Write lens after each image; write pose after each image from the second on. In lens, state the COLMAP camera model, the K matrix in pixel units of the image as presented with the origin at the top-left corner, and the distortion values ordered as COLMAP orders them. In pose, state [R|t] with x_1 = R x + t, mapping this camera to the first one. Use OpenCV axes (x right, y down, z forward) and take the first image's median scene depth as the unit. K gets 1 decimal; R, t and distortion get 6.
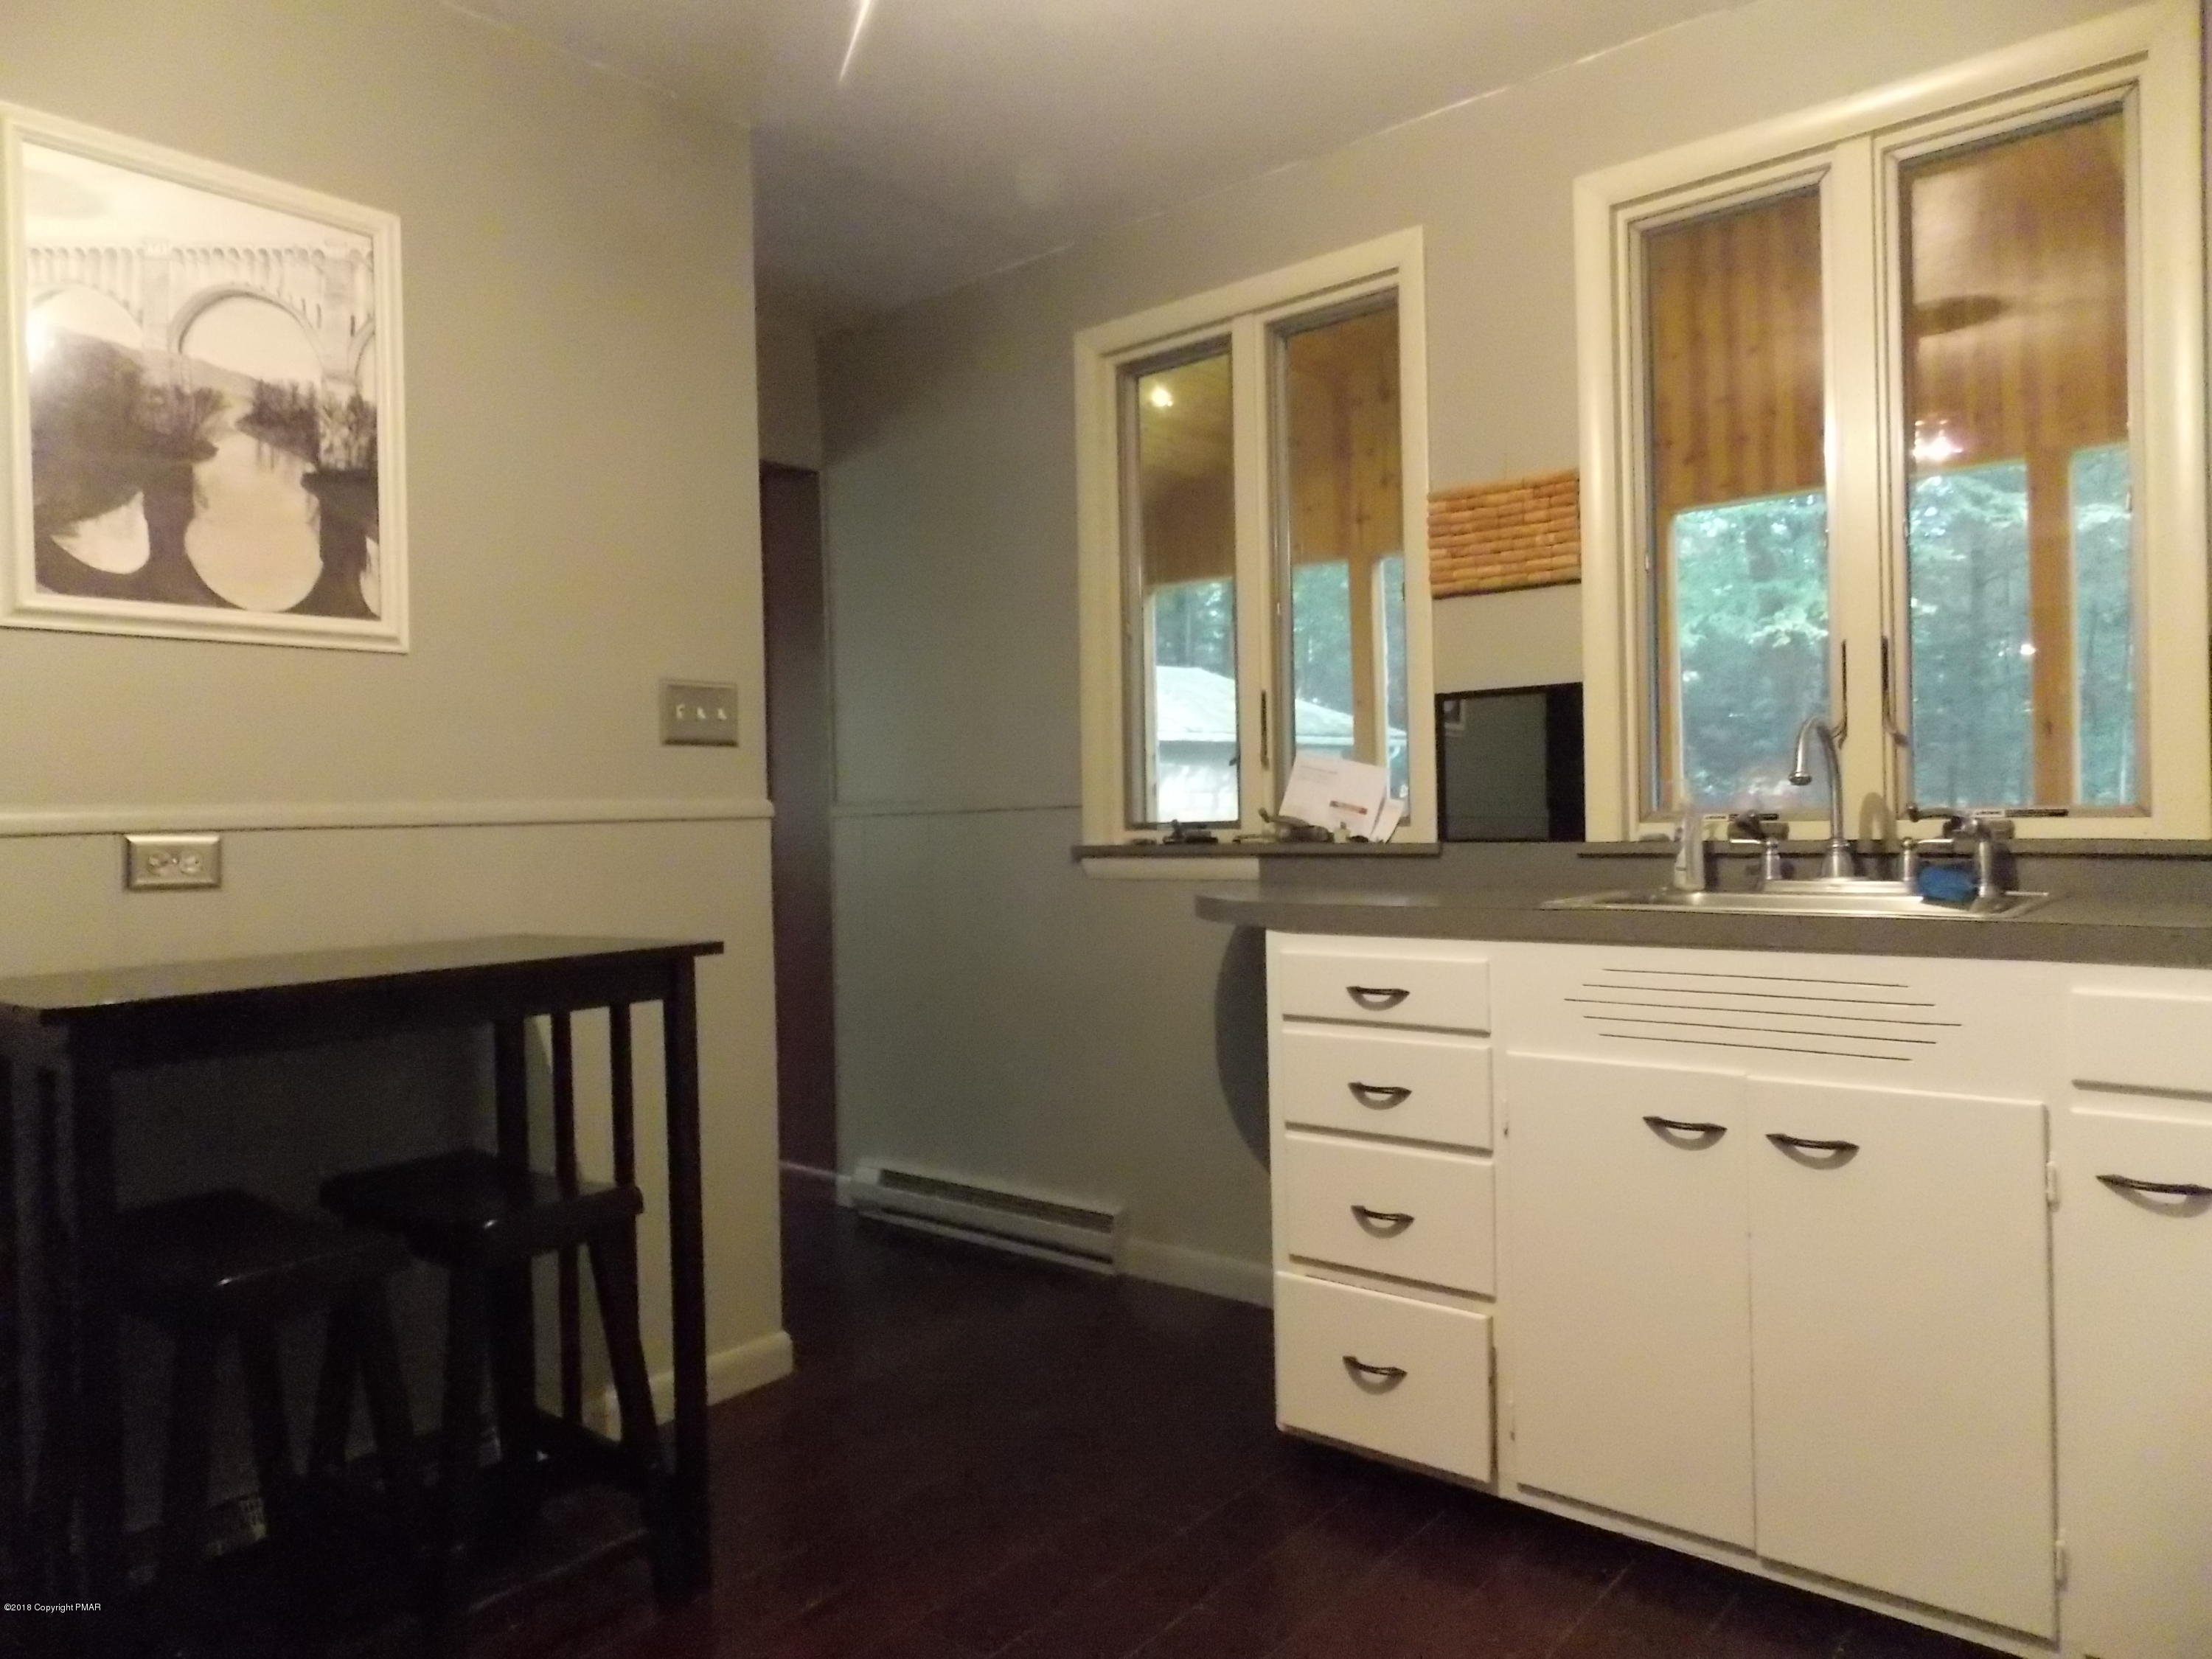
lens RADIAL K [[1437.4, 0, 1097.2], [0, 1437.4, 832.5], [0, 0, 1]] dist [0.002398, 0.000630]
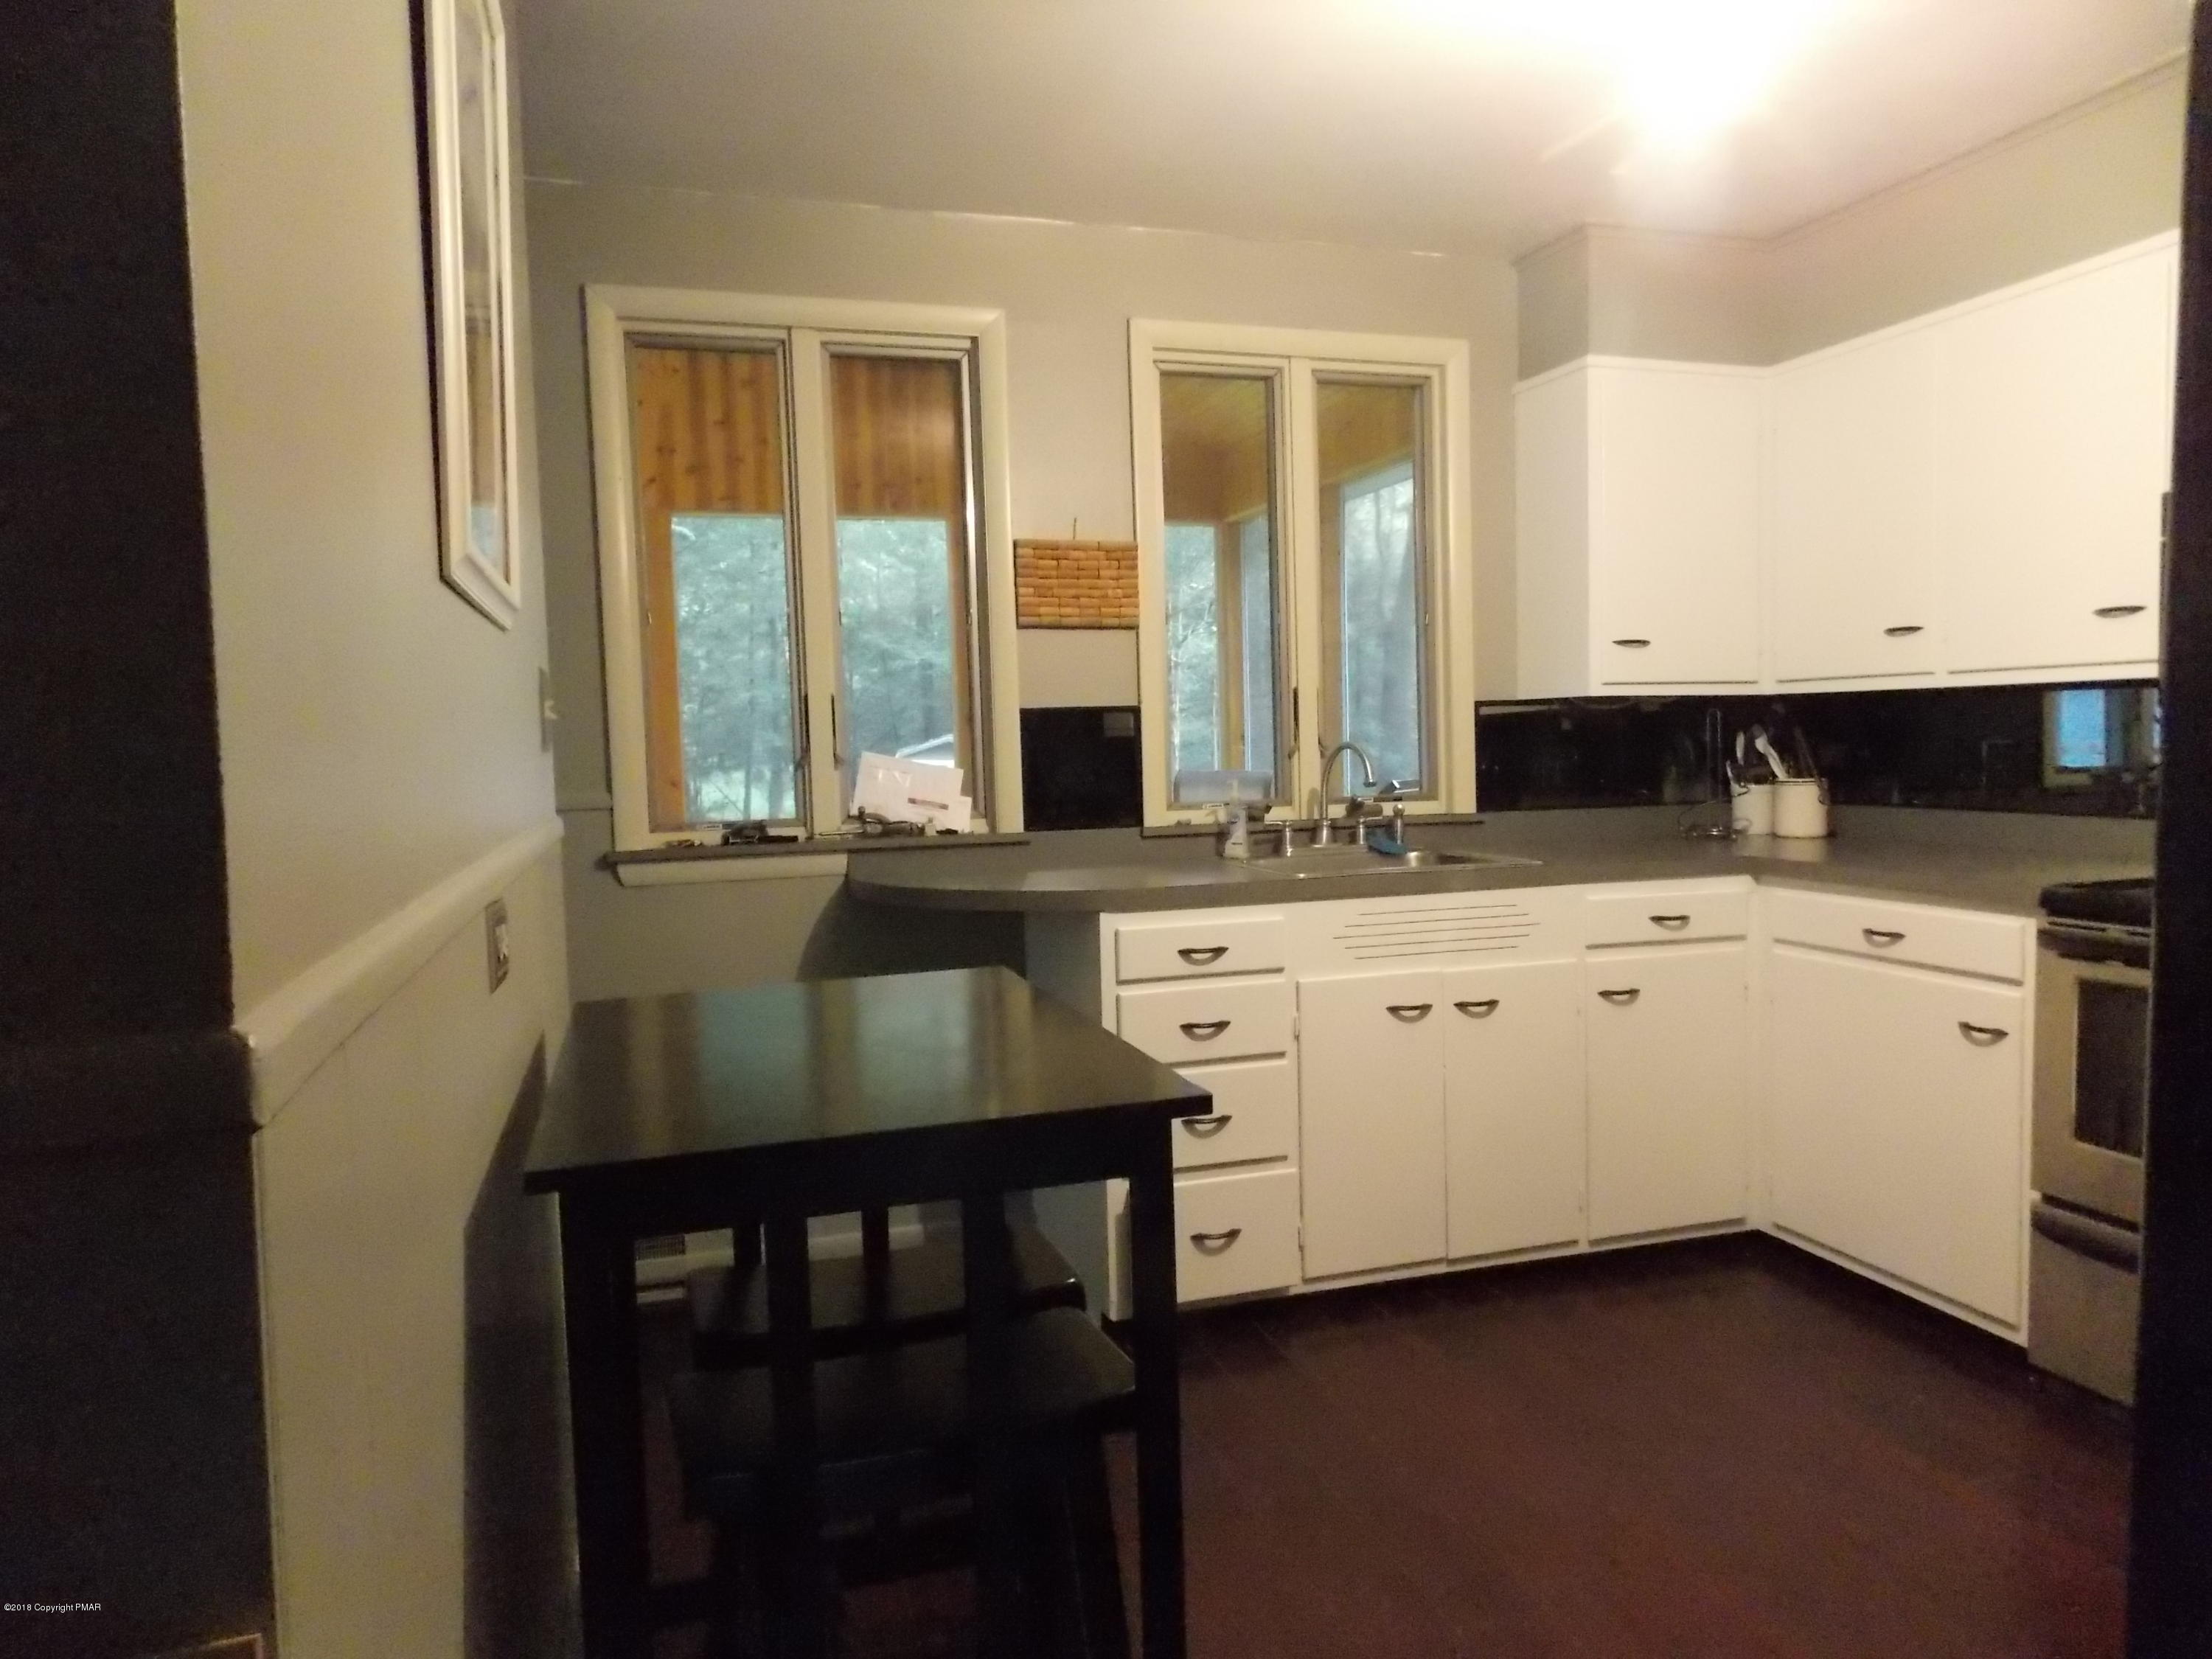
lens RADIAL K [[1437.4, 0, 1097.2], [0, 1437.4, 832.5], [0, 0, 1]] dist [0.002398, 0.000630]
pose [[0.556991, -0.045494, 0.829272, -0.755110], [0.022897, 0.998960, 0.039425, -0.040055], [-0.830203, -0.002972, 0.557453, 0.289197]]
